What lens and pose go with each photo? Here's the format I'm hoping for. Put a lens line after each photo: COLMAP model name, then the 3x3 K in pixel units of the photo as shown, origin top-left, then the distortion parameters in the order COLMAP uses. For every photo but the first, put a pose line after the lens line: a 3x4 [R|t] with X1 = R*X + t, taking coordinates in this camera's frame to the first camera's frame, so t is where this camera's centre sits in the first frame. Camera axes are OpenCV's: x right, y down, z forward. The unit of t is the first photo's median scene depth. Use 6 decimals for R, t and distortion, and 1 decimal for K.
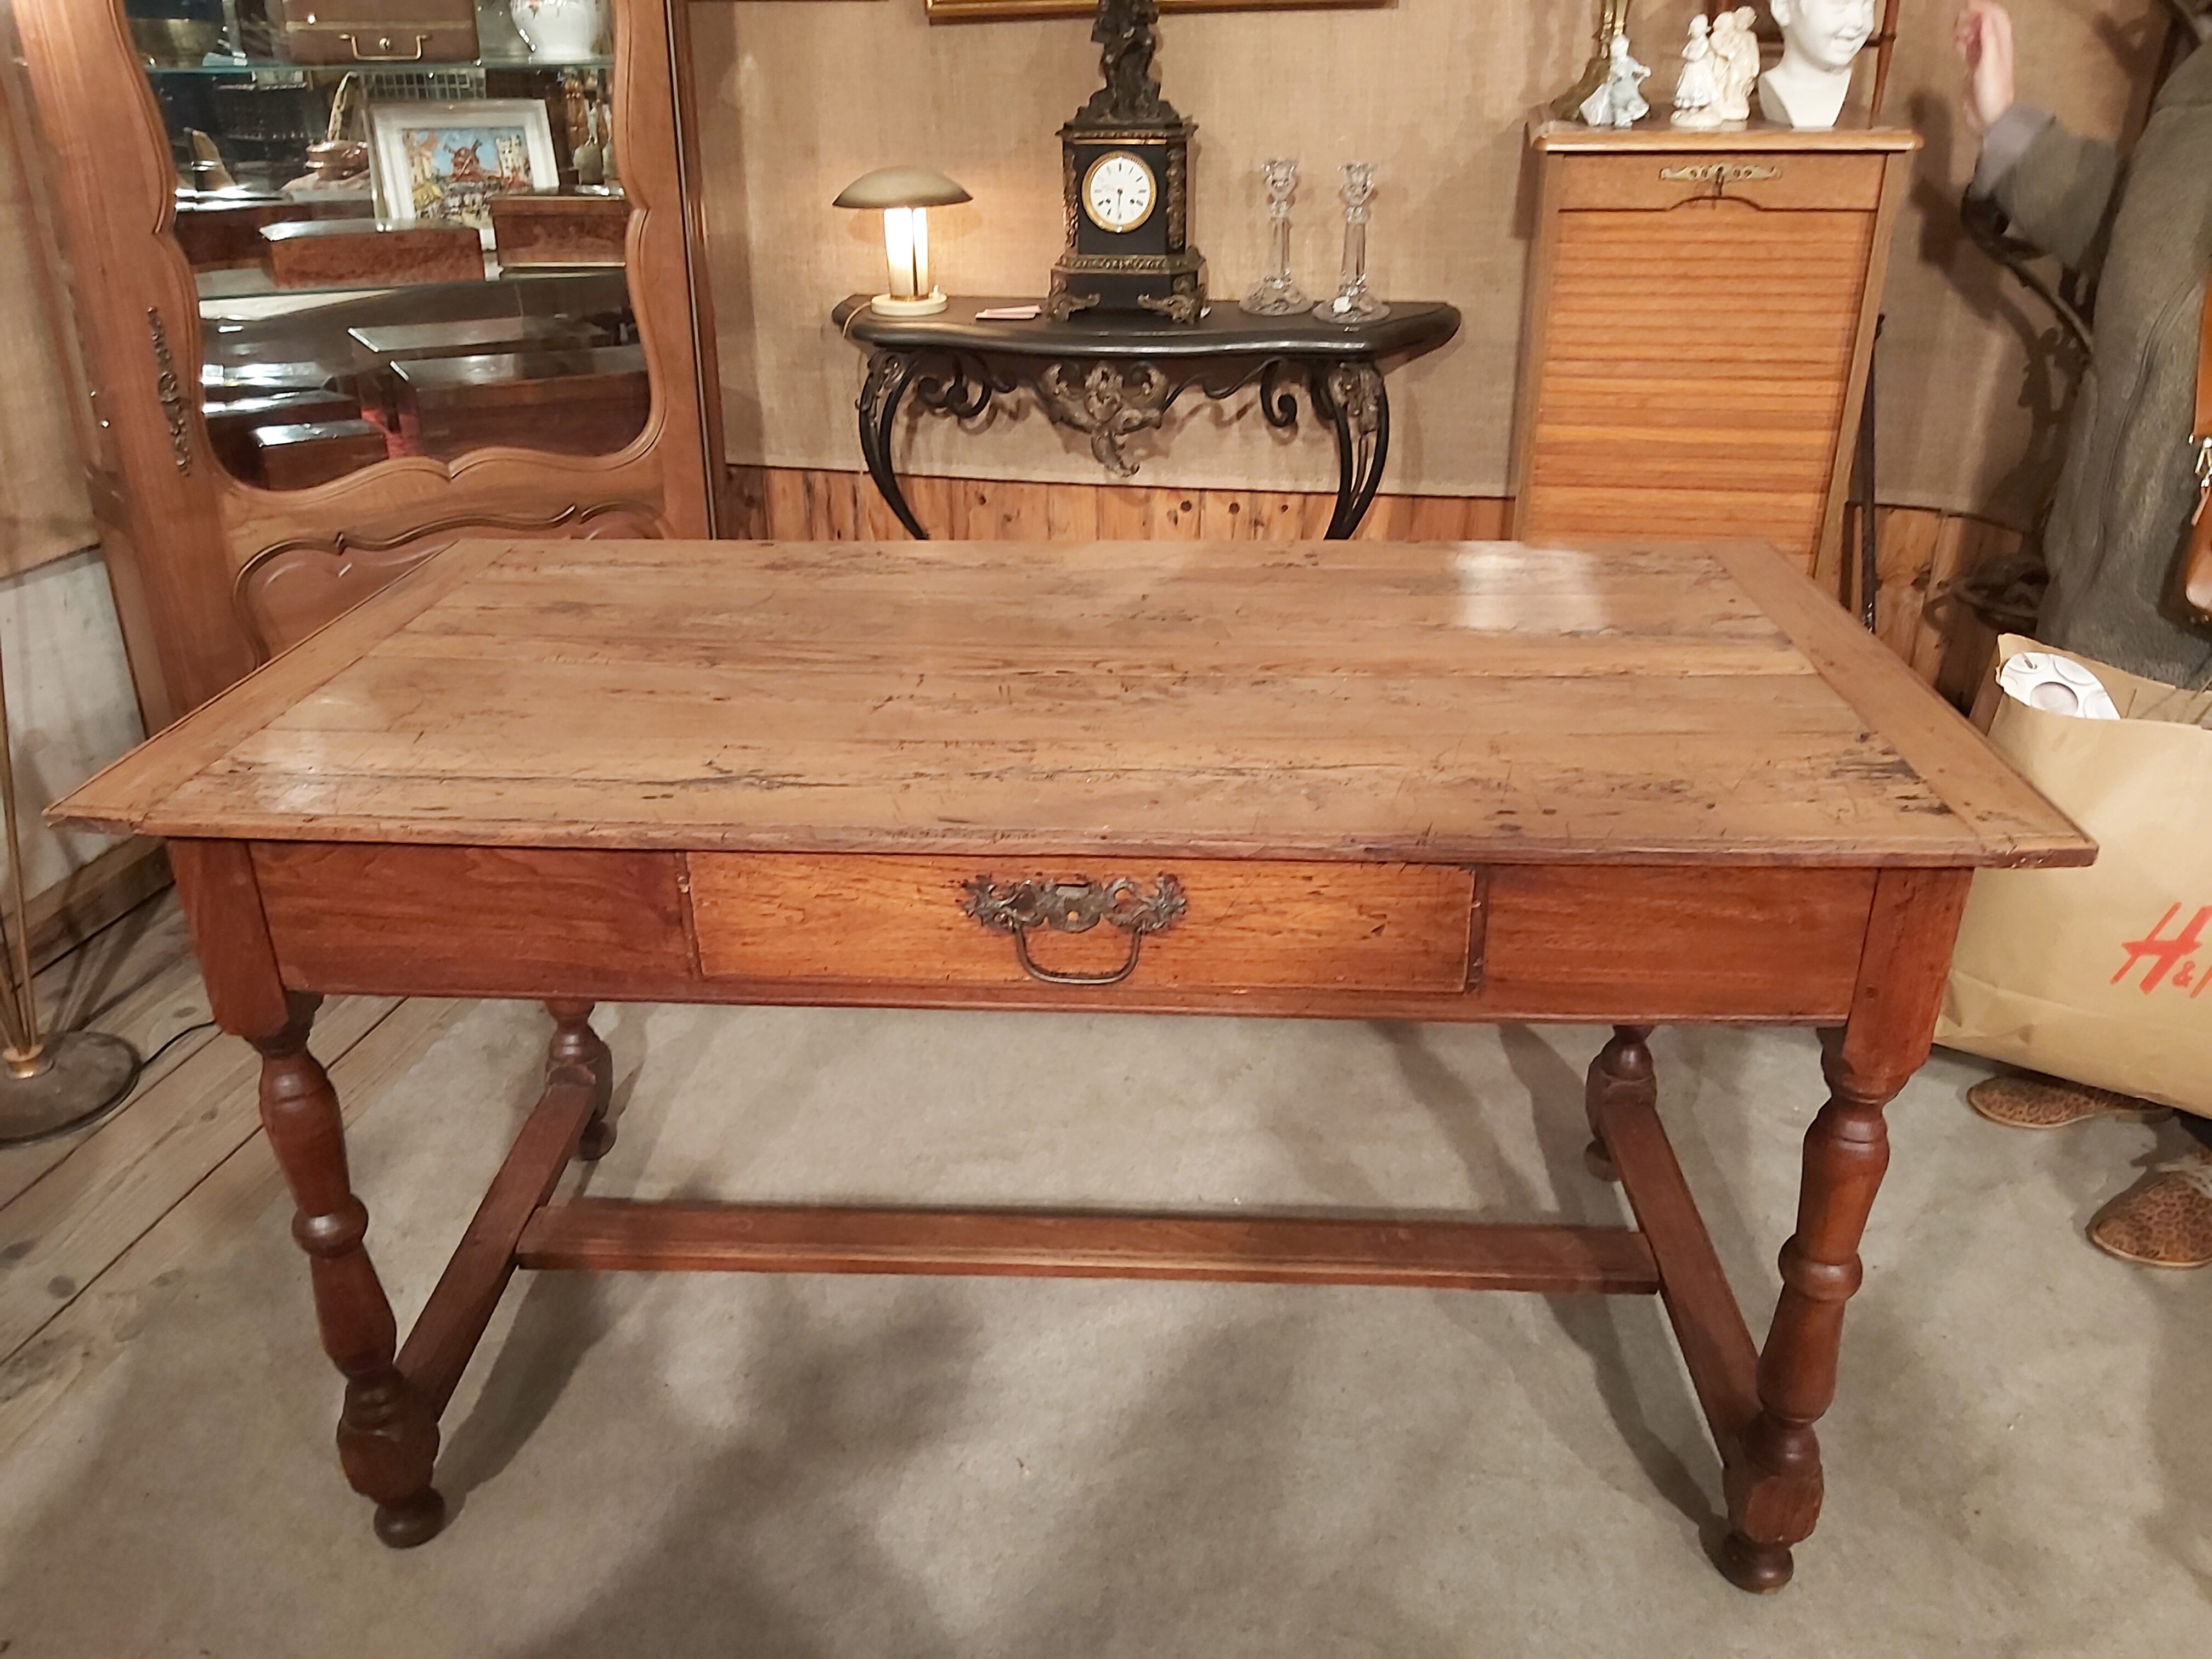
lens RADIAL K [[1735.2, 0, 1118.9], [0, 1735.2, 829.8], [0, 0, 1]] dist [0.081421, -0.003175]
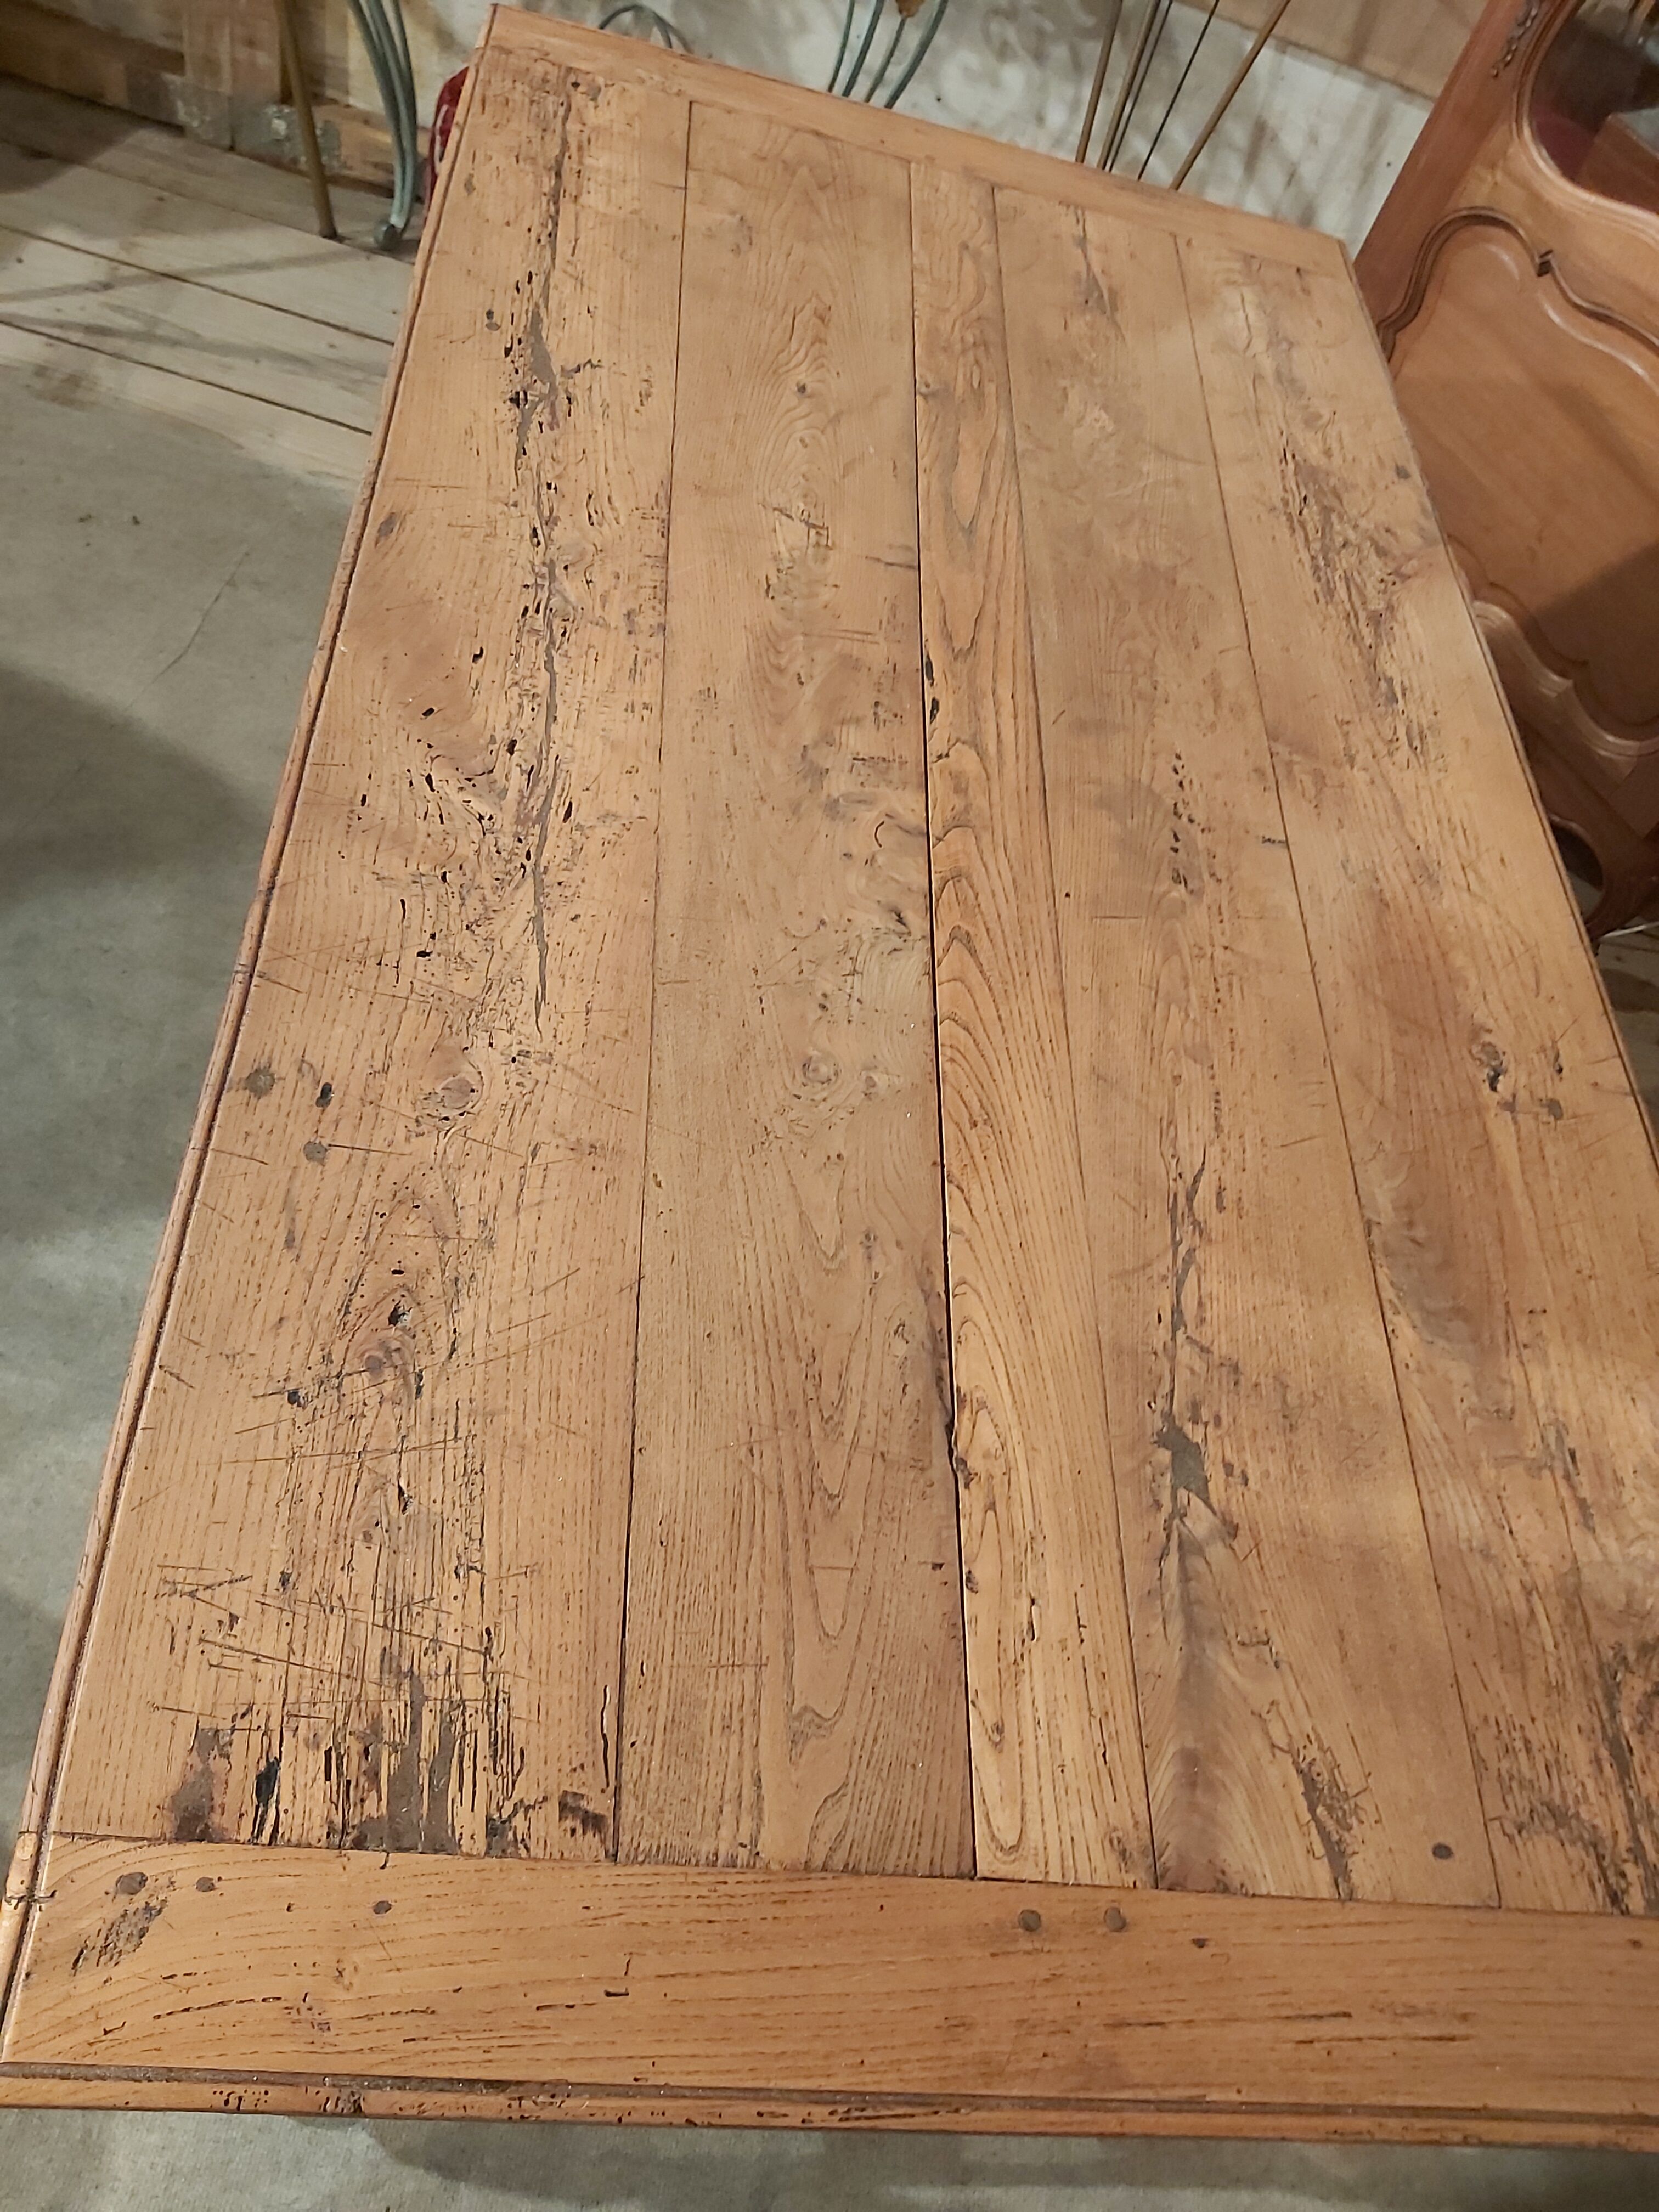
lens RADIAL K [[1714.7, 0, 827.9], [0, 1714.7, 1081.7], [0, 0, 1]] dist [0.089273, -0.176732]
pose [[0.037904, 0.822685, -0.567232, 0.430069], [-0.634193, 0.458477, 0.622574, -0.382211], [0.772245, 0.336136, 0.539119, 0.603711]]
